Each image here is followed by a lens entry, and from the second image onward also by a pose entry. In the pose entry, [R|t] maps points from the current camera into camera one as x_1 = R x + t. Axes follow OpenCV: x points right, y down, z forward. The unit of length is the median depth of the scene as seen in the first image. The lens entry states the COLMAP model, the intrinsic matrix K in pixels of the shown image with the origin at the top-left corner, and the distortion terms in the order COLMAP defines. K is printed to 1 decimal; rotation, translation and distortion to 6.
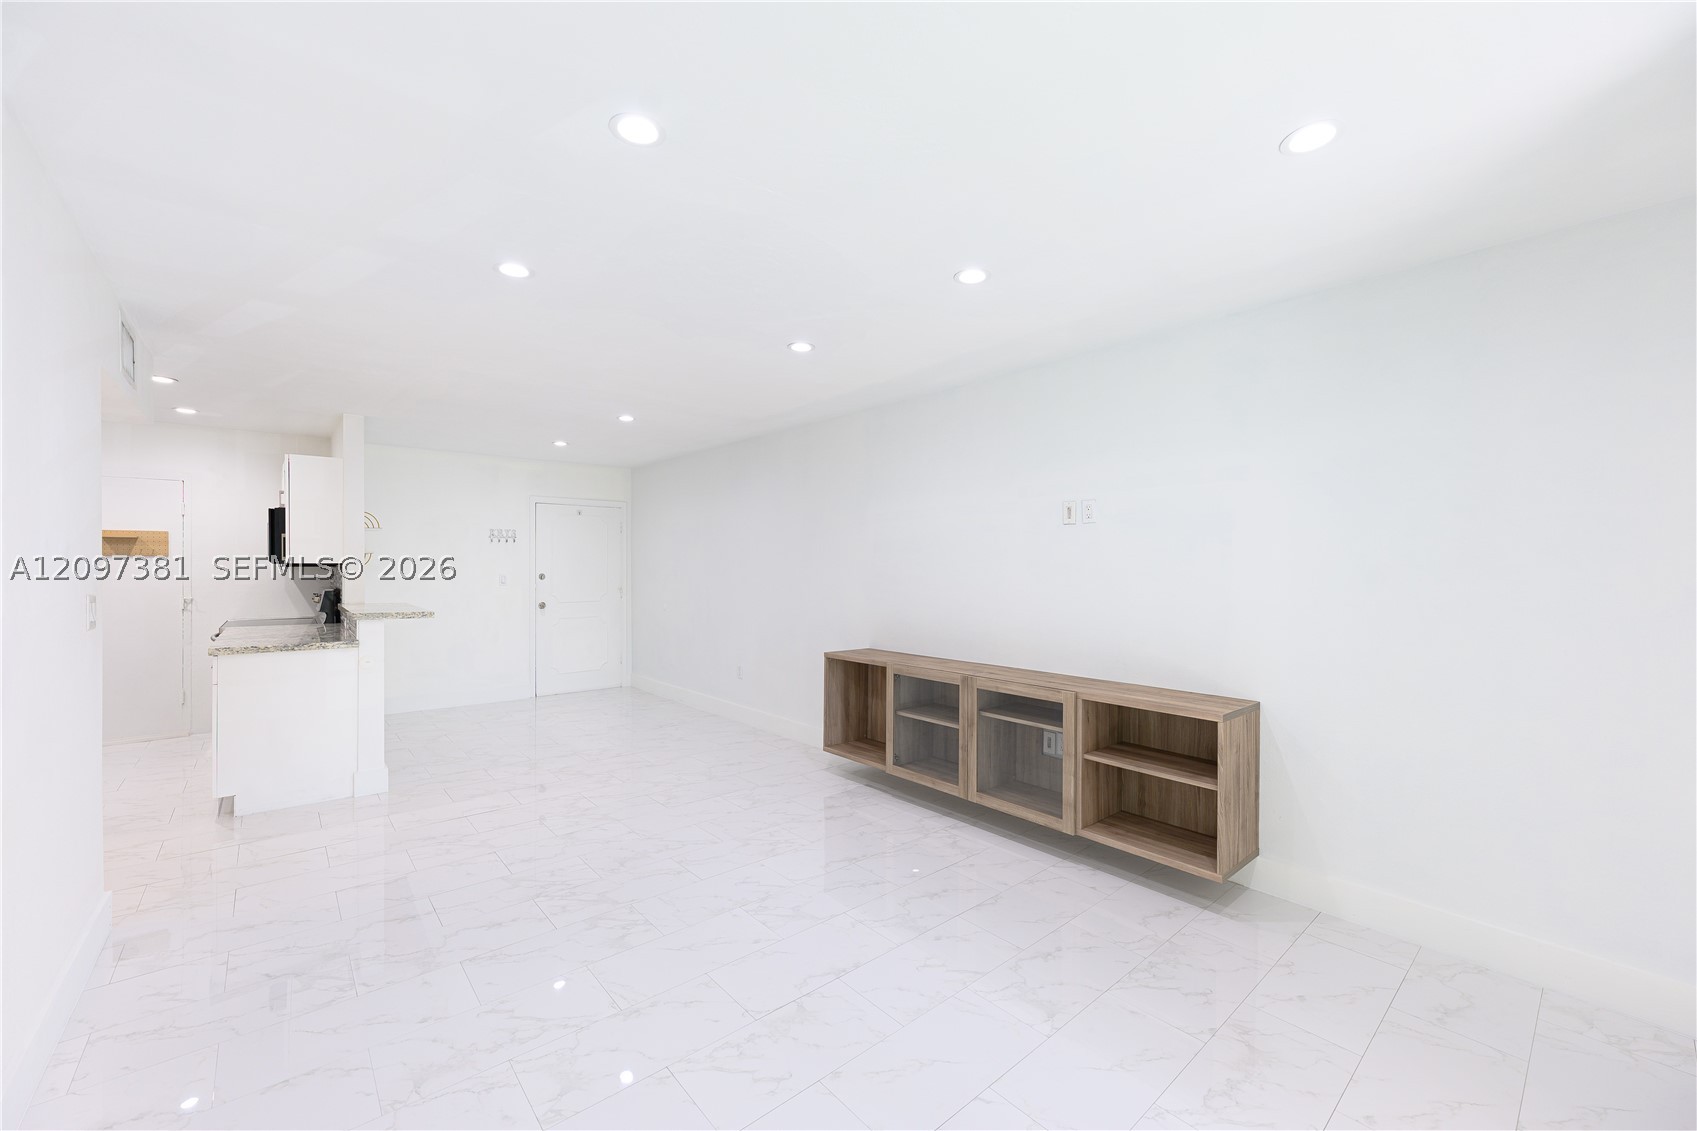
lens RADIAL K [[670.8, 0, 840.1], [0, 670.8, 567.9], [0, 0, 1]] dist [0.001817, 0.000170]
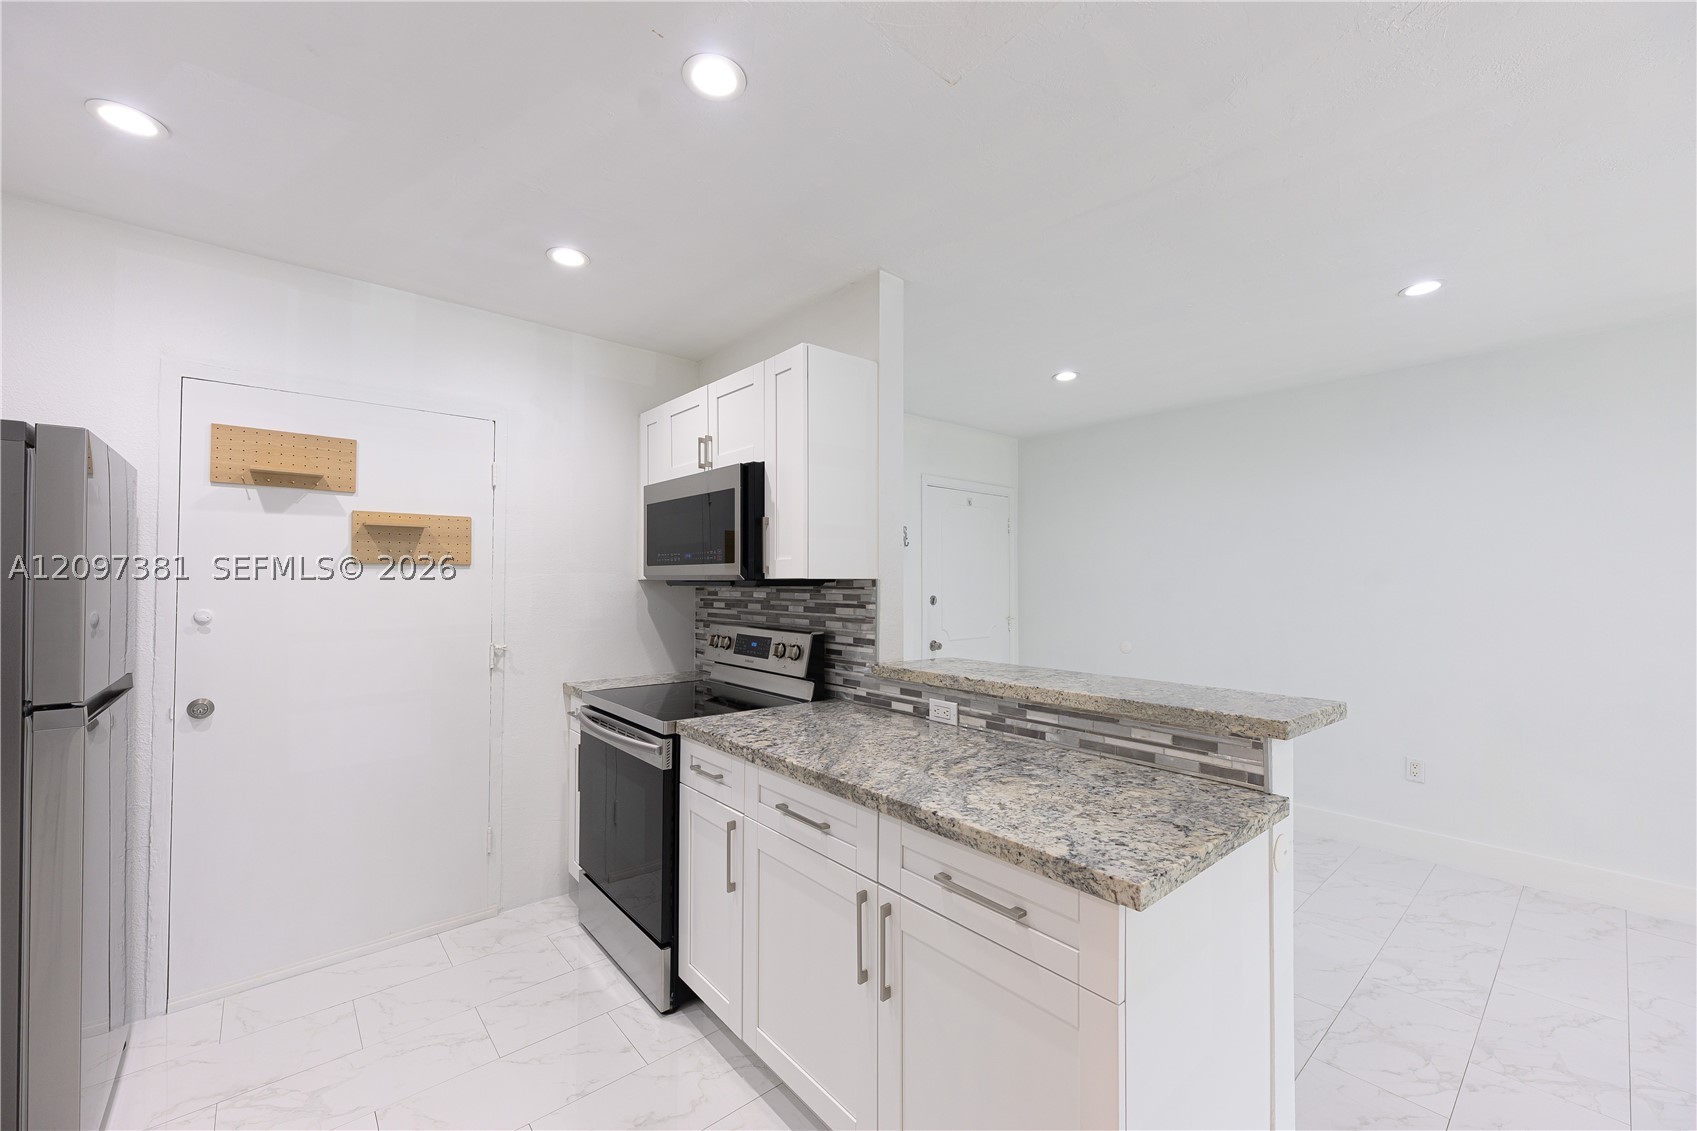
lens RADIAL K [[668.8, 0, 844.0], [0, 668.8, 569.6], [0, 0, 1]] dist [0.001636, 0.000065]
pose [[0.999965, 0.000240, 0.008414, -0.947722], [-0.000046, 0.999735, -0.023035, -0.003094], [-0.008417, 0.023034, 0.999699, 0.642450]]
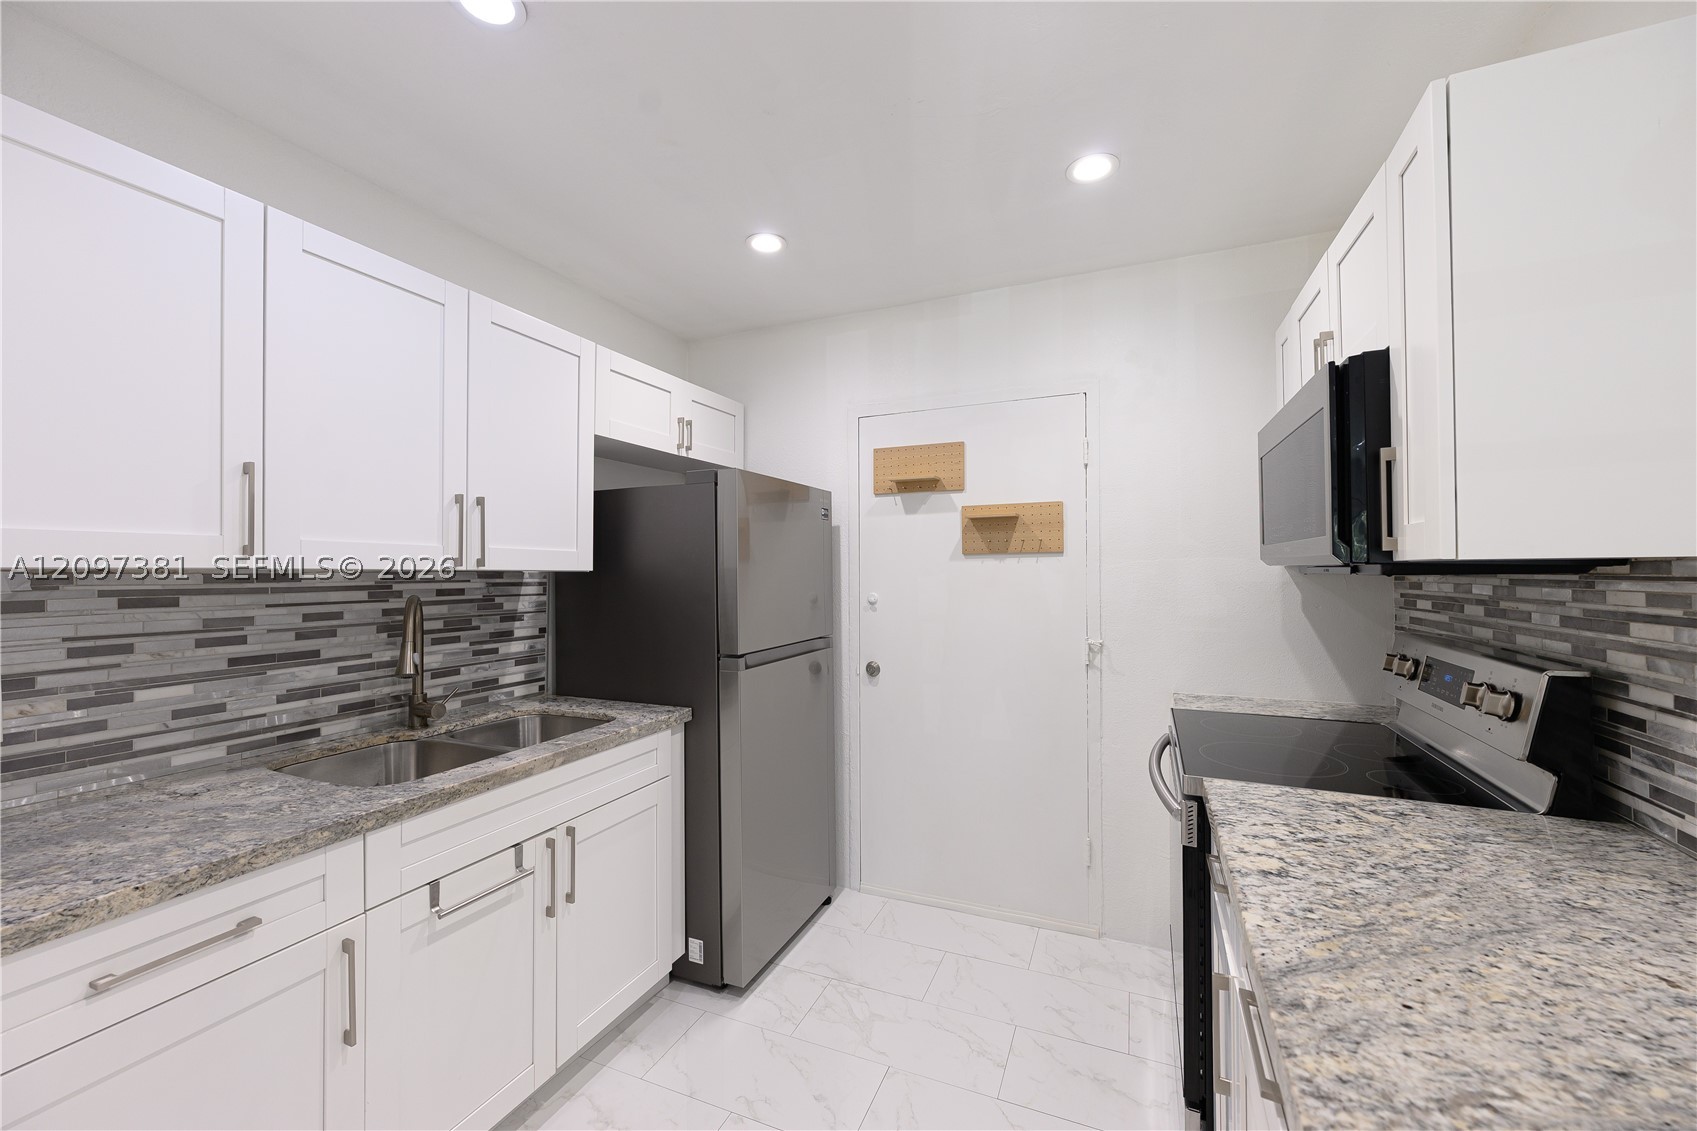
lens RADIAL K [[669.2, 0, 843.2], [0, 669.2, 567.2], [0, 0, 1]] dist [0.001065, -0.000222]
pose [[0.442855, -0.010878, -0.896527, -0.842744], [0.004539, 0.999941, -0.009891, -0.003697], [0.896582, 0.000311, 0.442878, 0.851636]]
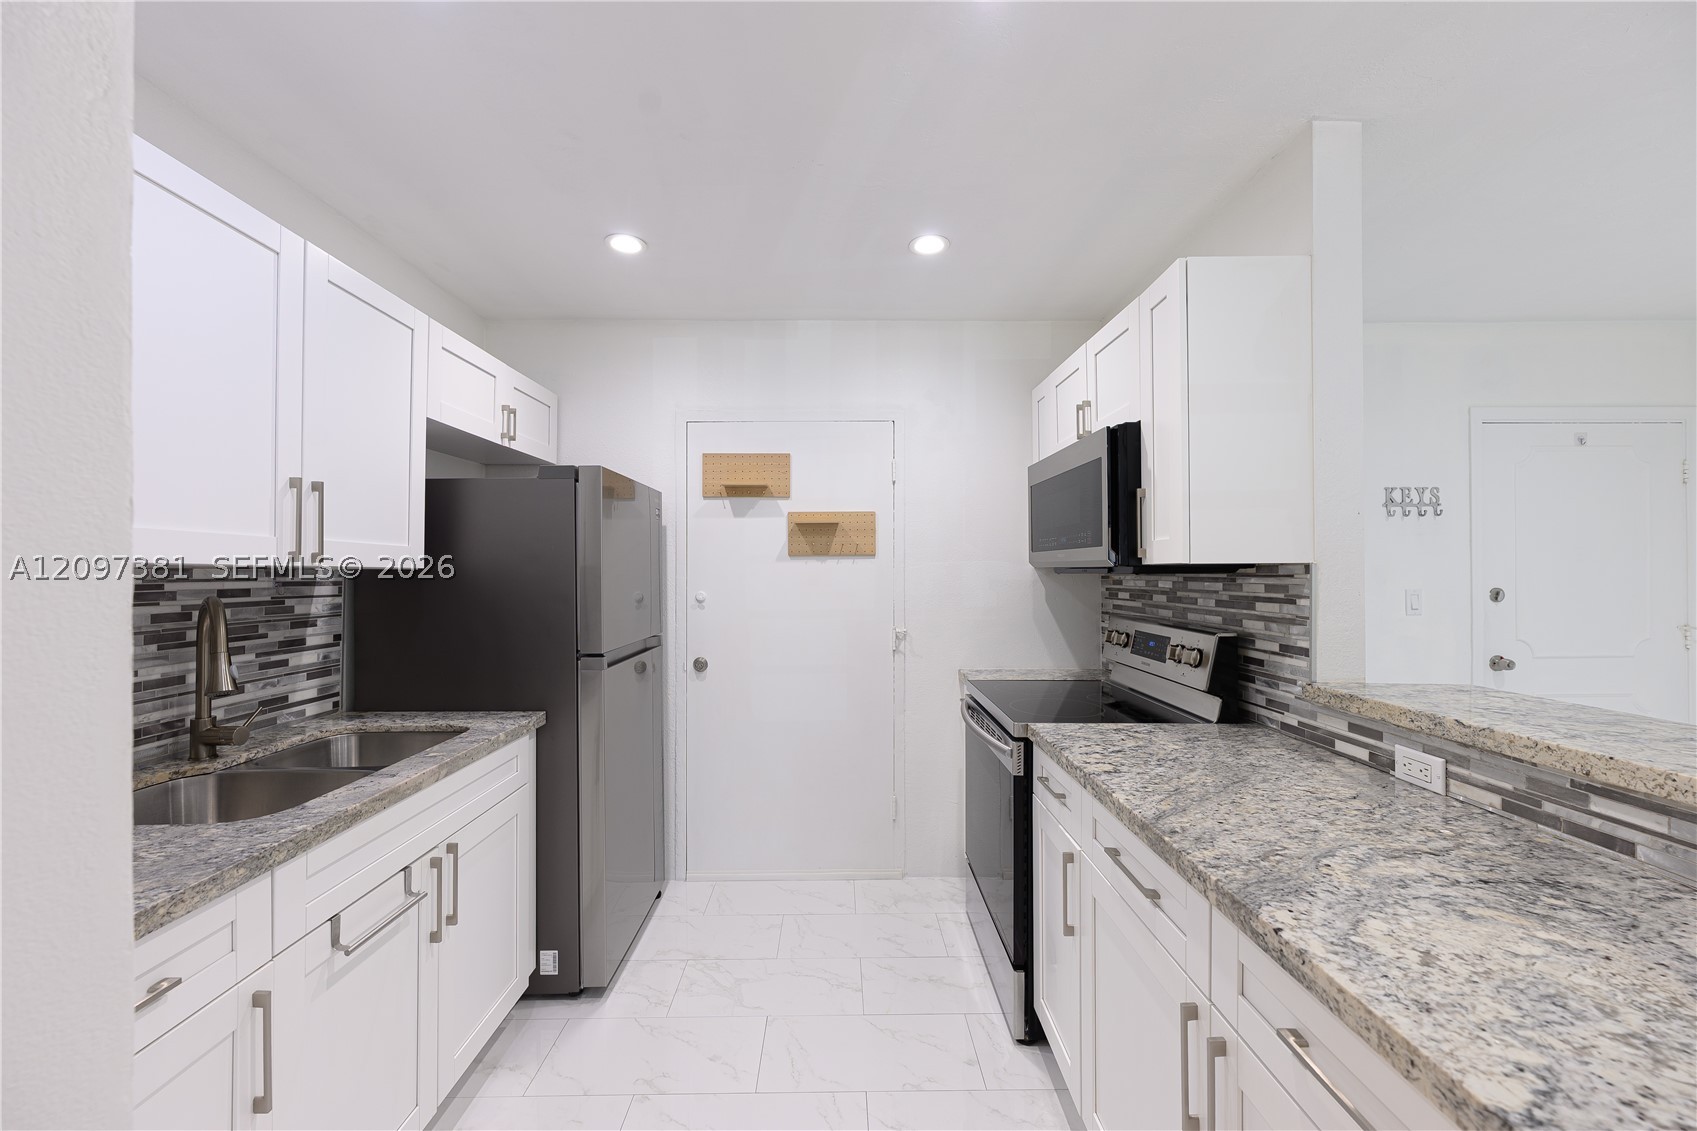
lens RADIAL K [[669.2, 0, 843.2], [0, 669.2, 567.2], [0, 0, 1]] dist [0.001065, -0.000222]
pose [[0.769519, -0.008186, -0.638572, -0.871834], [0.001994, 0.999944, -0.010416, -0.002084], [0.638621, 0.006742, 0.769492, 0.725179]]
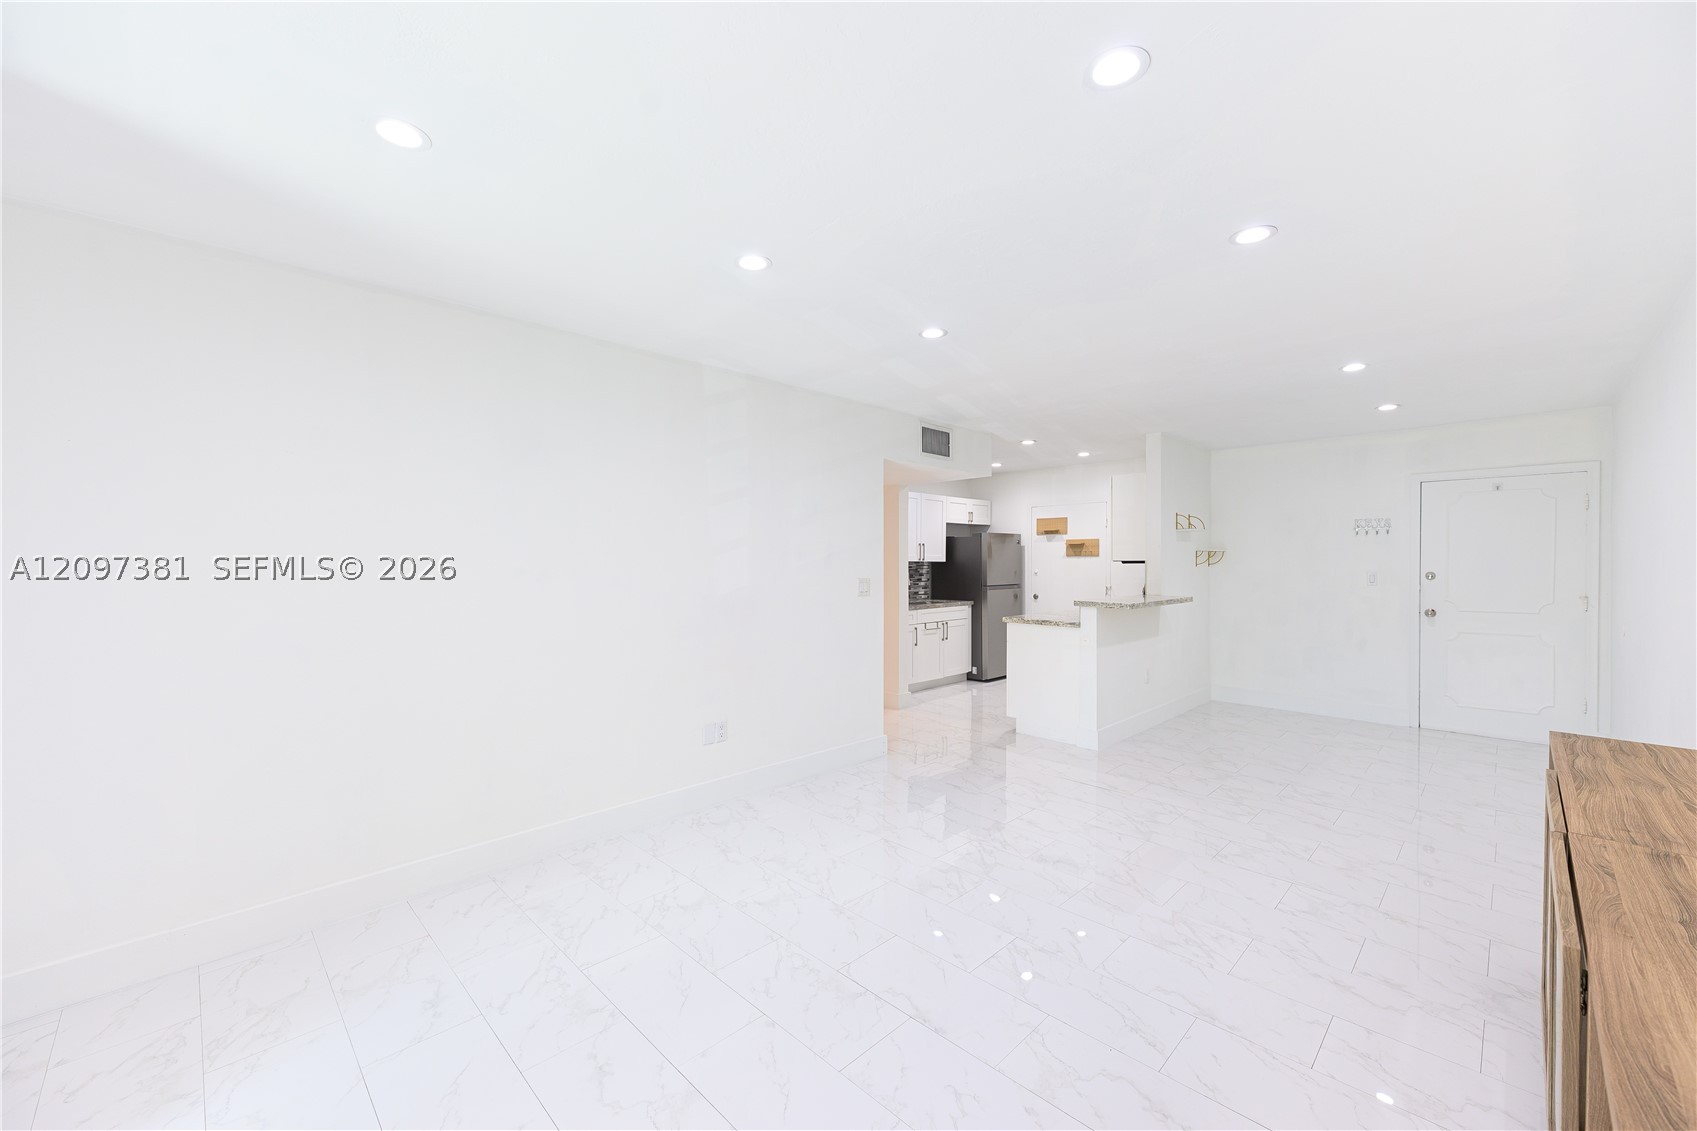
lens RADIAL K [[668.8, 0, 844.0], [0, 668.8, 569.6], [0, 0, 1]] dist [0.001636, 0.000065]
pose [[0.077166, 0.010230, -0.996966, 0.492057], [-0.000903, 0.999948, 0.010191, -0.003046], [0.997018, 0.000114, 0.077172, 0.464254]]
